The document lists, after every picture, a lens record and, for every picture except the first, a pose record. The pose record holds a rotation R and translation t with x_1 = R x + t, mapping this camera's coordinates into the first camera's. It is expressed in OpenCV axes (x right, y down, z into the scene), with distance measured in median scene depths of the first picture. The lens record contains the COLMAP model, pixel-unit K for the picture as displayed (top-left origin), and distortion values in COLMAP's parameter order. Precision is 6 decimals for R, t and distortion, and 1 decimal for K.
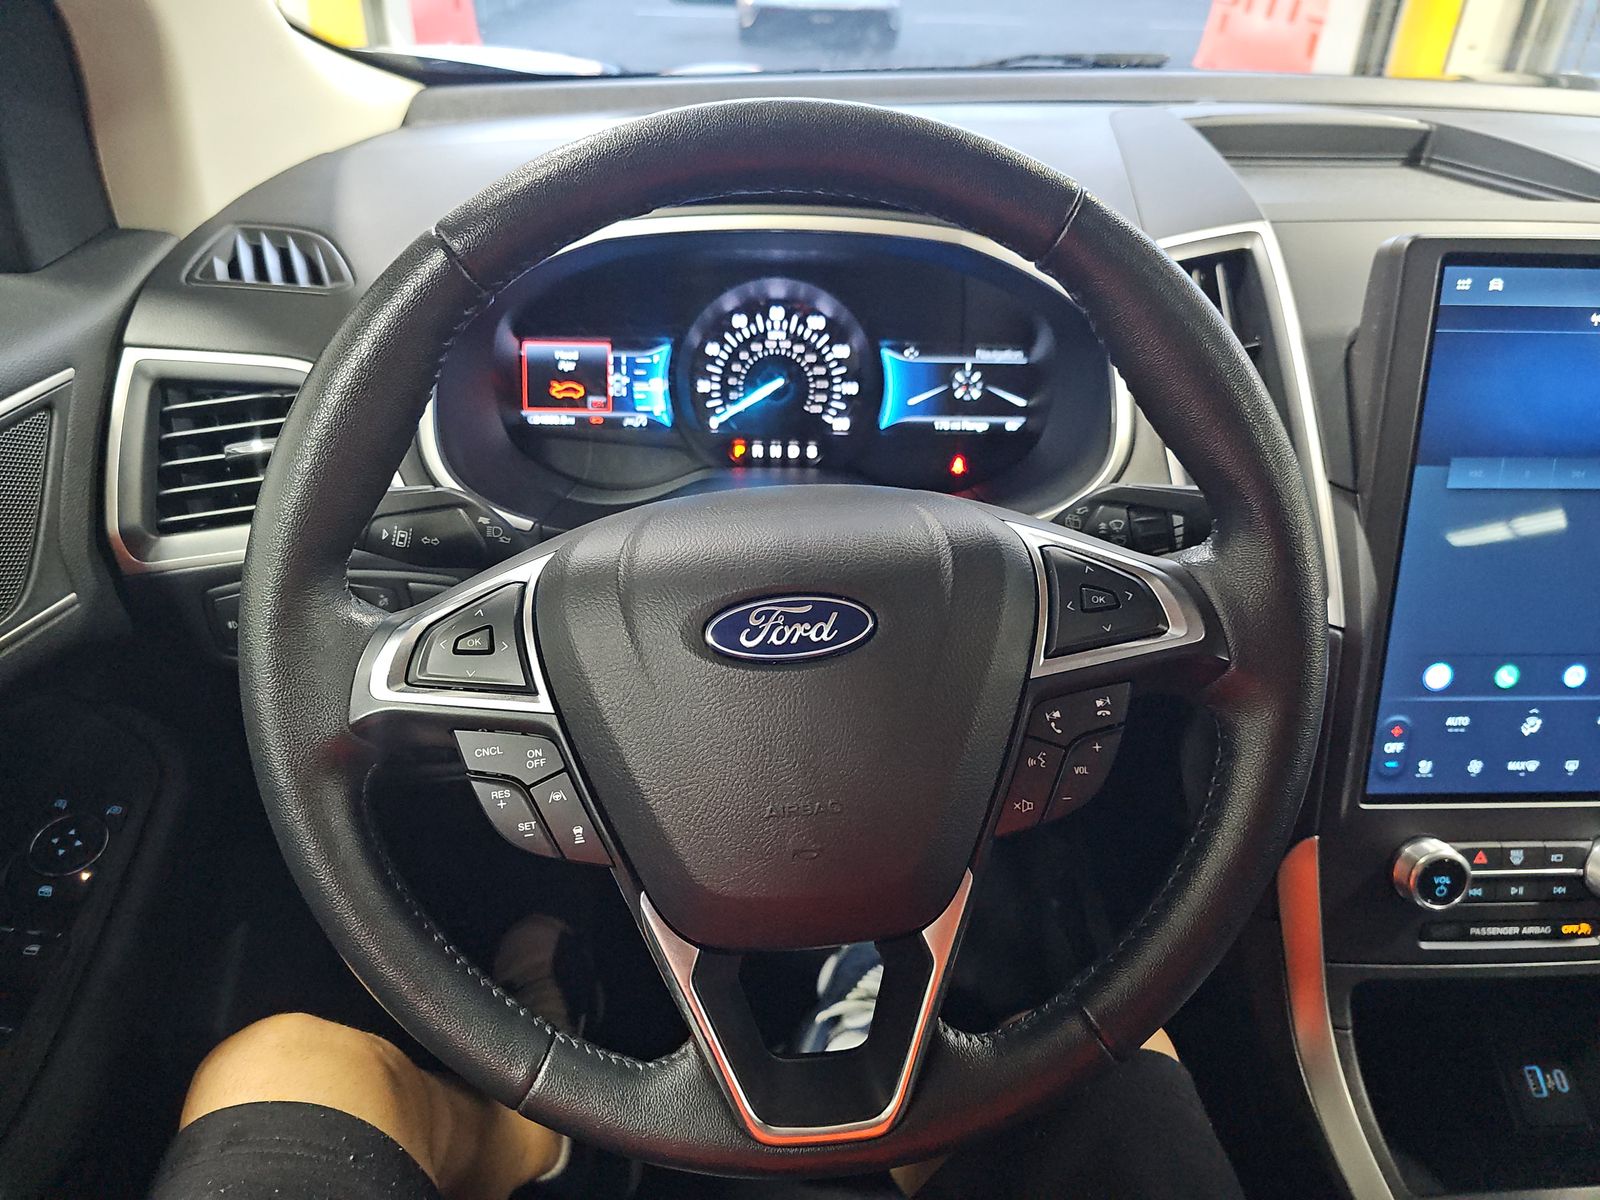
lens RADIAL K [[1092.7, 0, 800.8], [0, 1092.7, 619.9], [0, 0, 1]] dist [0.003986, -0.001822]
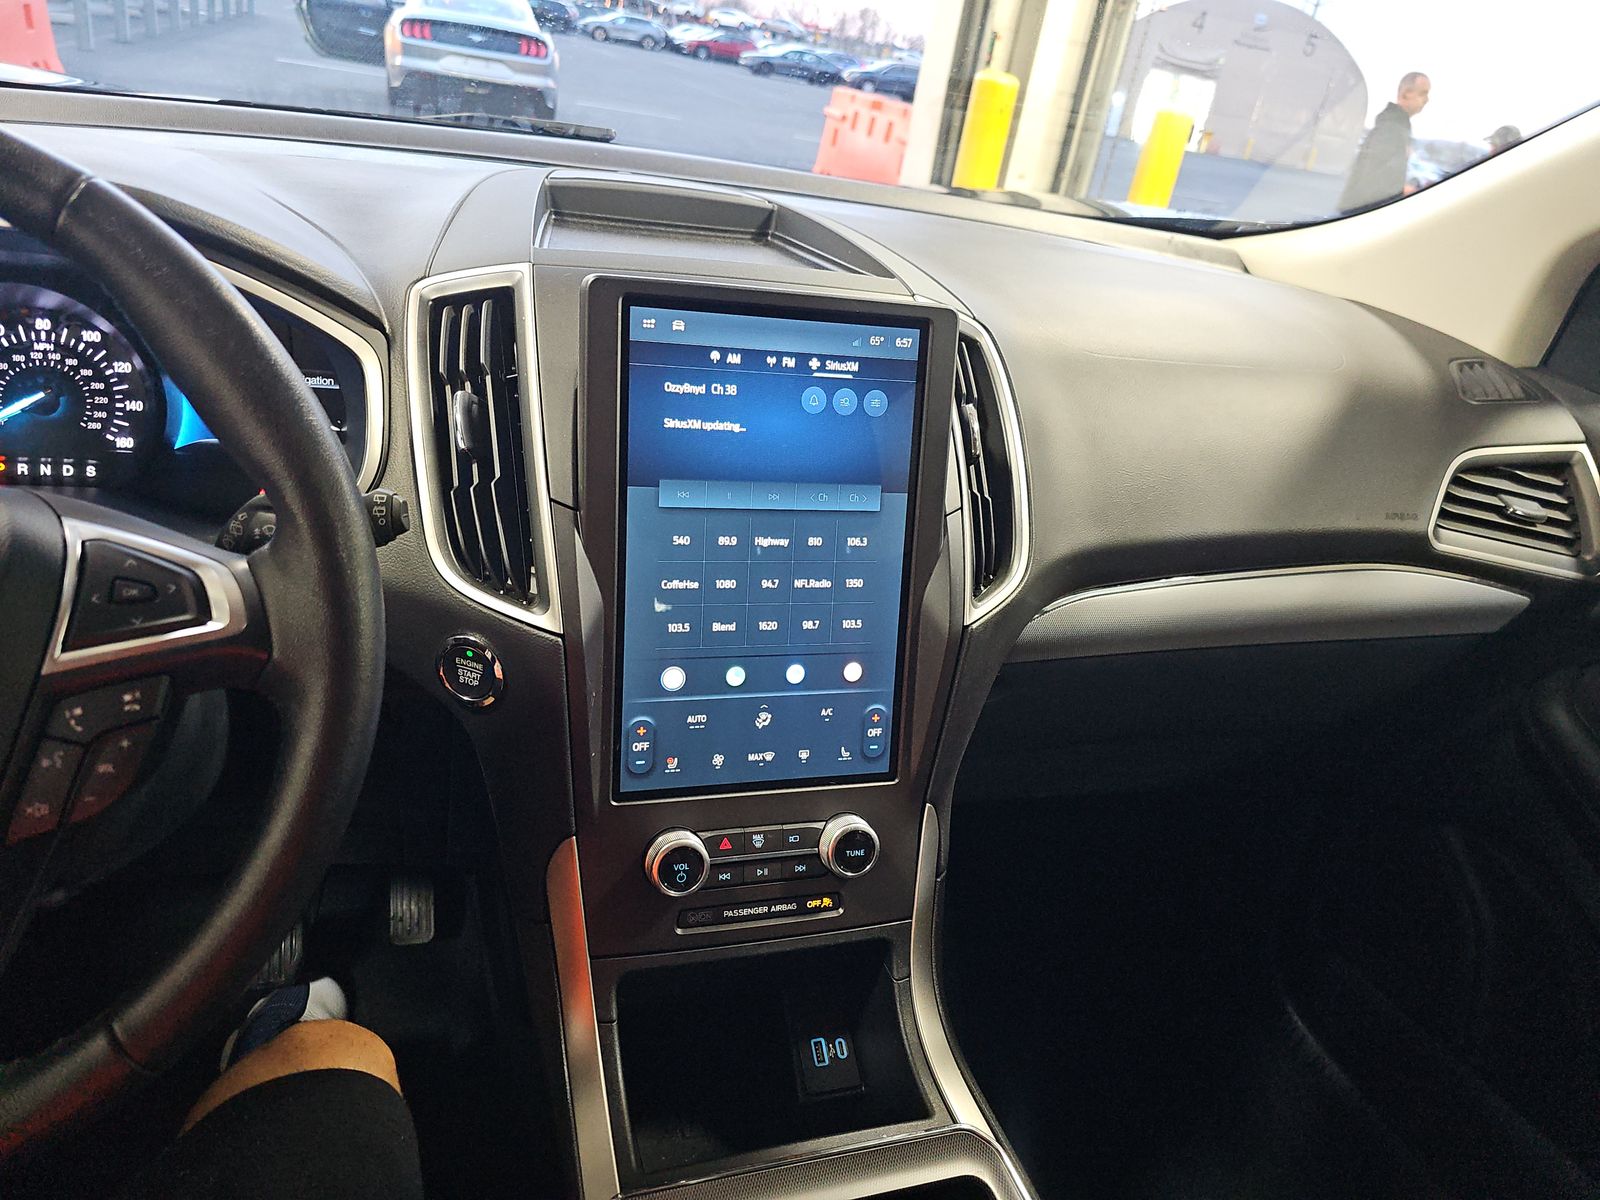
lens RADIAL K [[1072.0, 0, 793.1], [0, 1072.0, 602.7], [0, 0, 1]] dist [0.062140, -0.060490]
pose [[0.958511, -0.013550, 0.284734, 0.324658], [0.034904, 0.996932, -0.070055, 0.046153], [-0.282911, 0.077087, 0.956043, -0.056348]]
